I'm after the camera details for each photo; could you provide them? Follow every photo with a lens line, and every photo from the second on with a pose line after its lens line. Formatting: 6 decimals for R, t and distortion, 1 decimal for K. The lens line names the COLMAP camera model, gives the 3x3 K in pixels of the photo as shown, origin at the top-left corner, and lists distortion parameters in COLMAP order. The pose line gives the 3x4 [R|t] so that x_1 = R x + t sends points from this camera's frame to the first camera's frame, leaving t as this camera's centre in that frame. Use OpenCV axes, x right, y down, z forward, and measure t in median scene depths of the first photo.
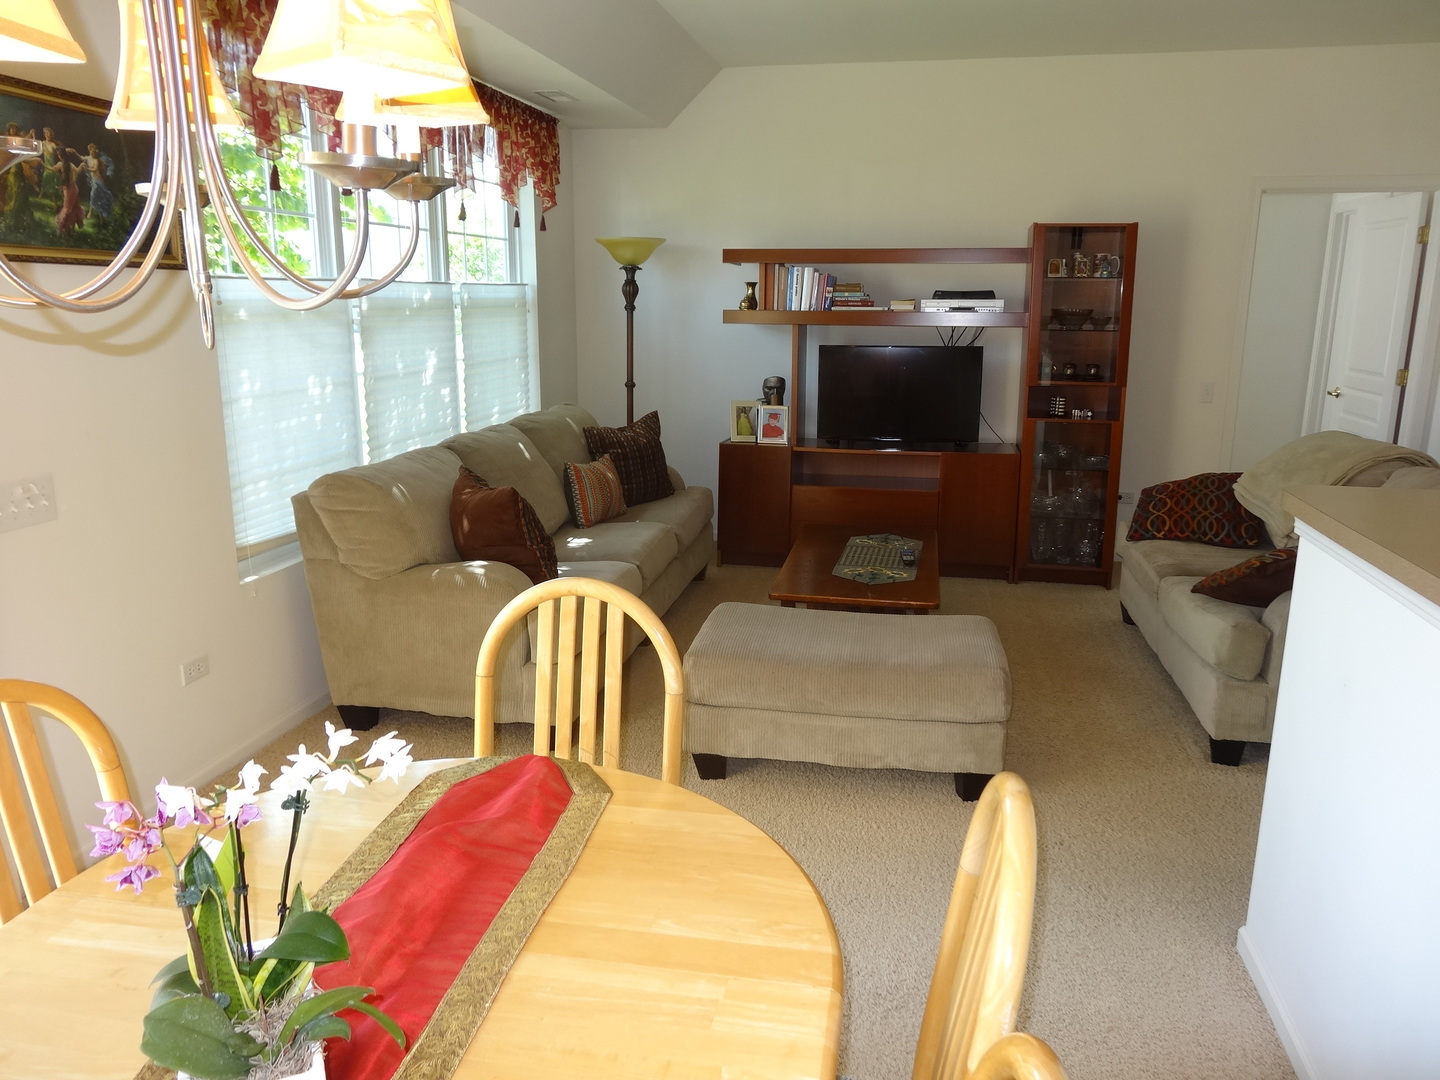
lens RADIAL K [[1063.9, 0, 718.0], [0, 1063.9, 544.0], [0, 0, 1]] dist [-0.005591, 0.006428]
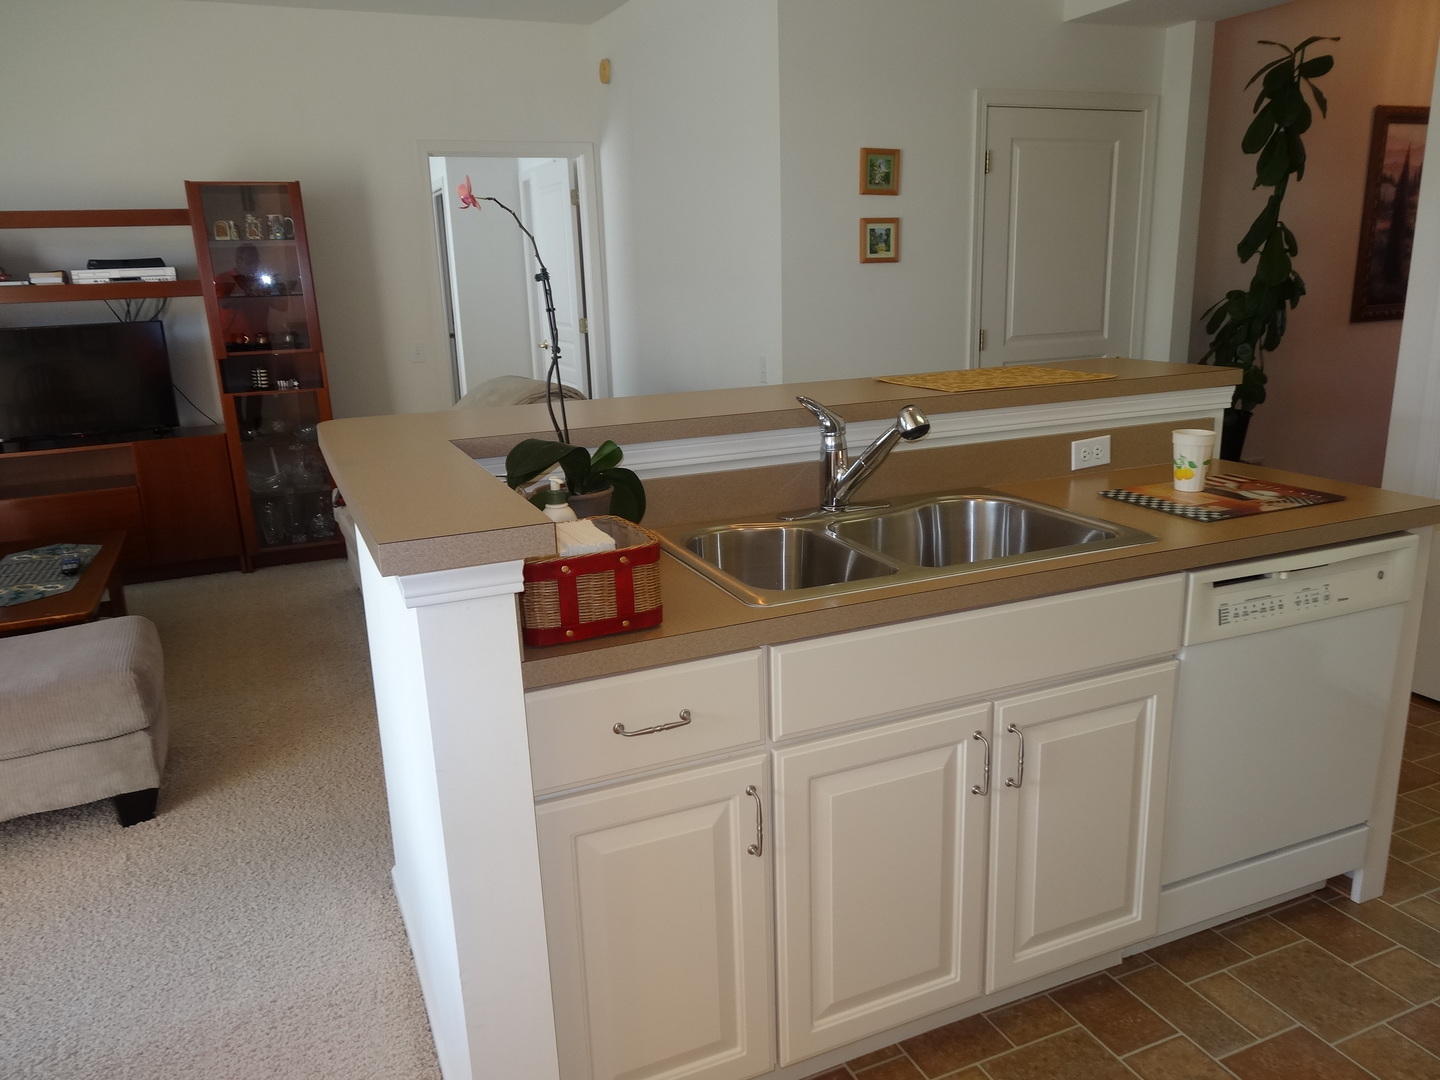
lens RADIAL K [[1068.3, 0, 723.5], [0, 1068.3, 541.5], [0, 0, 1]] dist [0.000809, 0.002074]
pose [[0.818881, -0.173815, 0.547012, 0.122382], [0.167689, 0.983913, 0.061609, 0.024531], [-0.548920, 0.041278, 0.834855, -0.008717]]
